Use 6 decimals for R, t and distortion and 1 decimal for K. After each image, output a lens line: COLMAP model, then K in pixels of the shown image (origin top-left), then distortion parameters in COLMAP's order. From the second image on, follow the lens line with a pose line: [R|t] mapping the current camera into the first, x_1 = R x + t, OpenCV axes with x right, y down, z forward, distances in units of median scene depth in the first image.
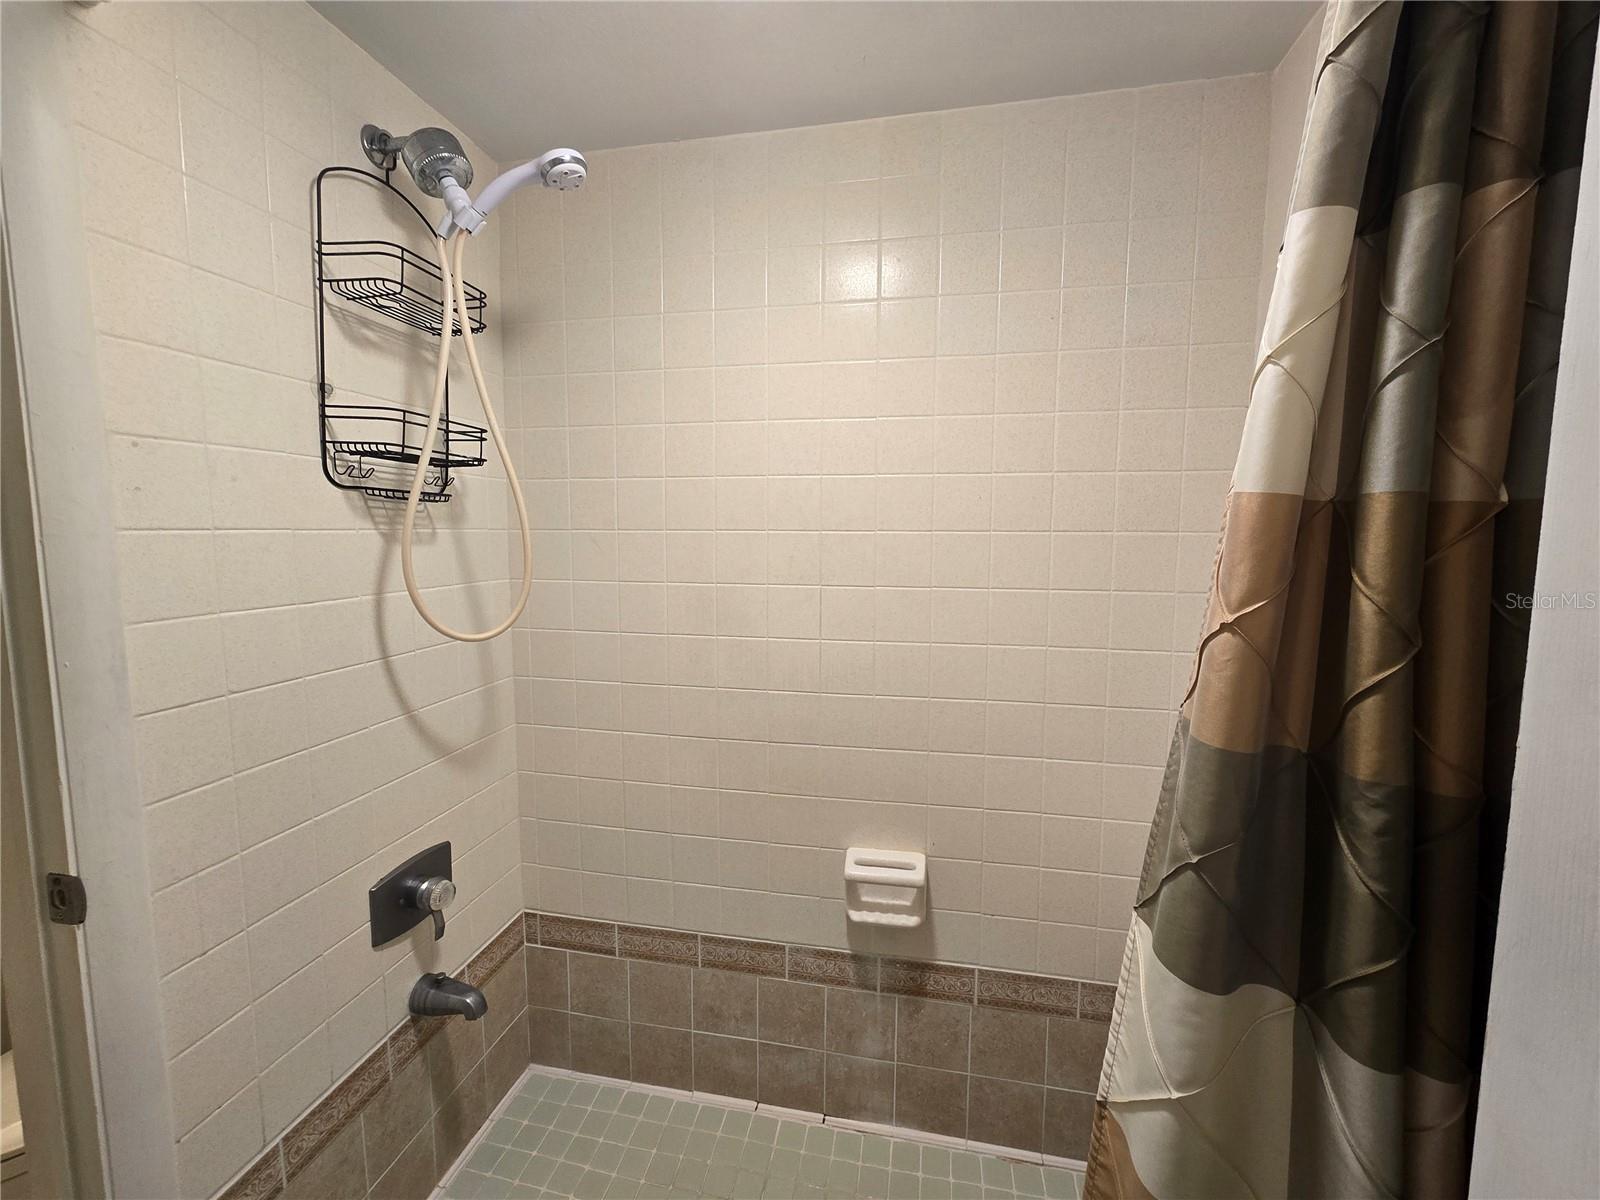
lens RADIAL K [[654.9, 0, 806.4], [0, 654.9, 589.6], [0, 0, 1]] dist [-0.002257, 0.000644]
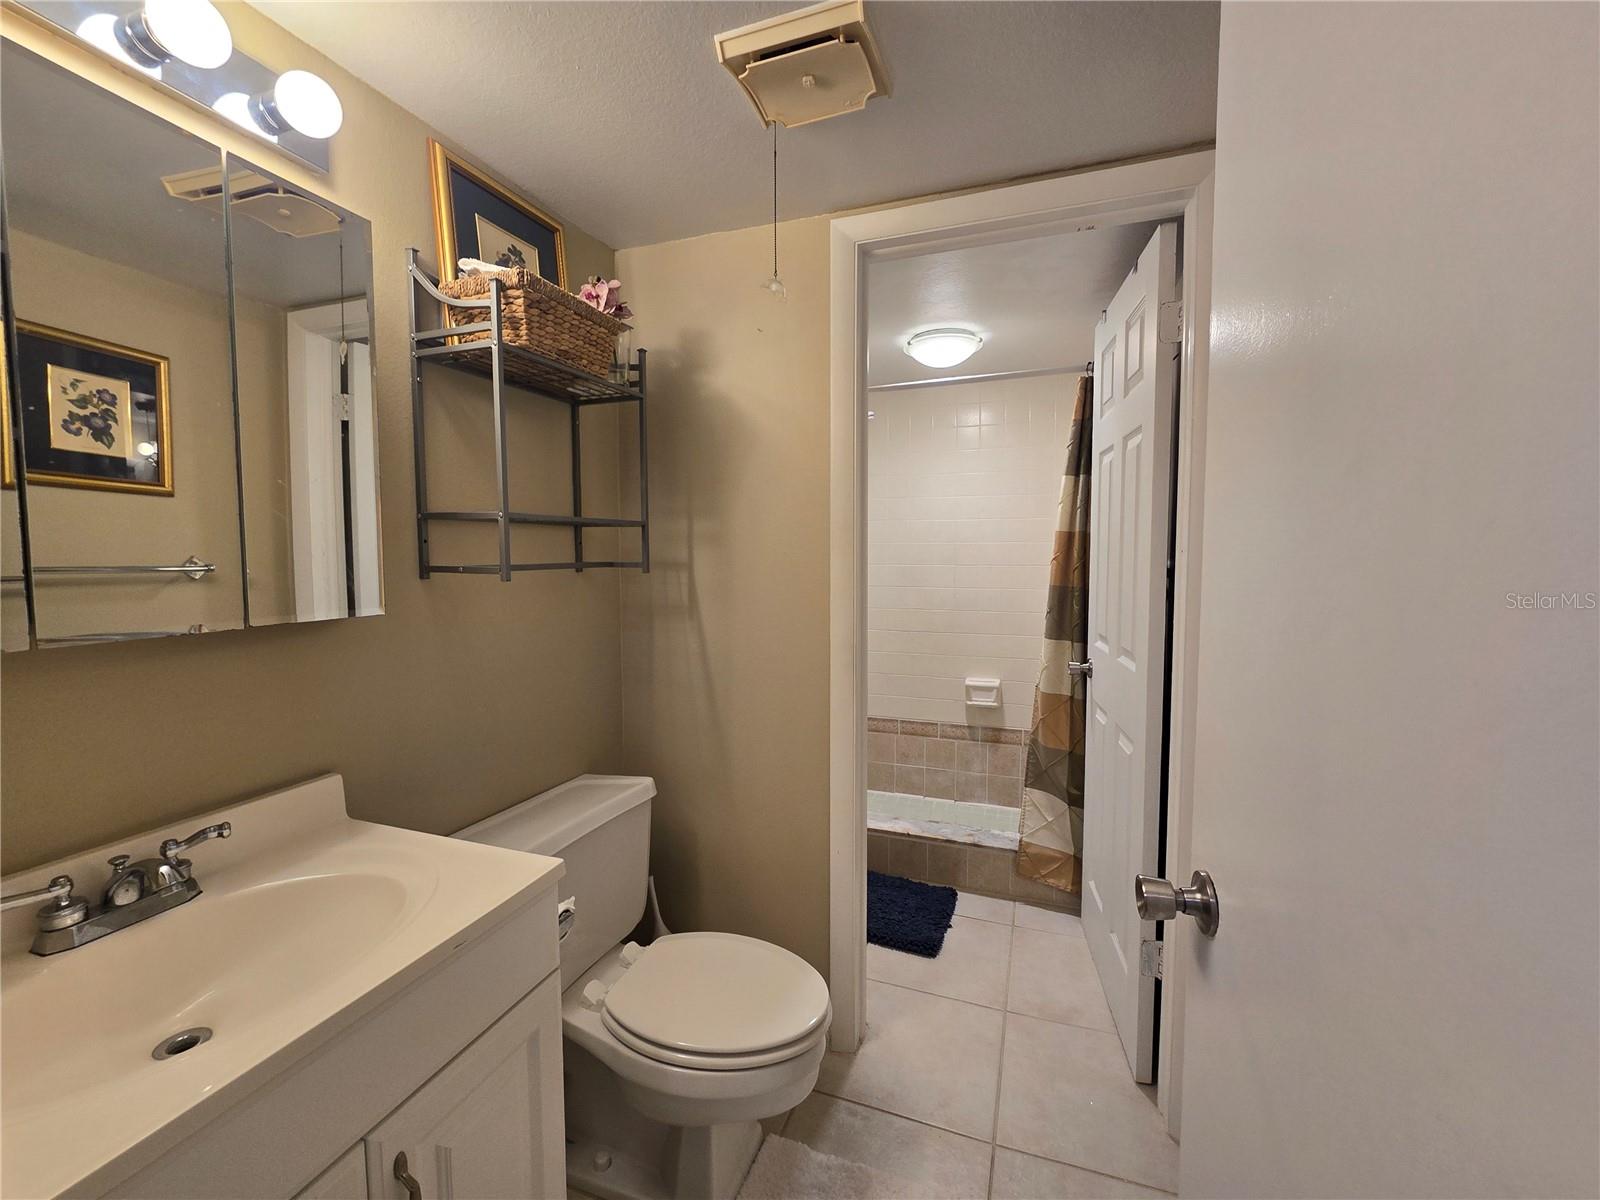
lens RADIAL K [[654.9, 0, 794.5], [0, 654.9, 597.2], [0, 0, 1]] dist [-0.002257, 0.000644]
pose [[0.986499, 0.001422, -0.163760, -0.155286], [-0.005808, 0.999637, -0.026305, 0.165785], [0.163663, 0.026901, 0.986150, -1.385154]]
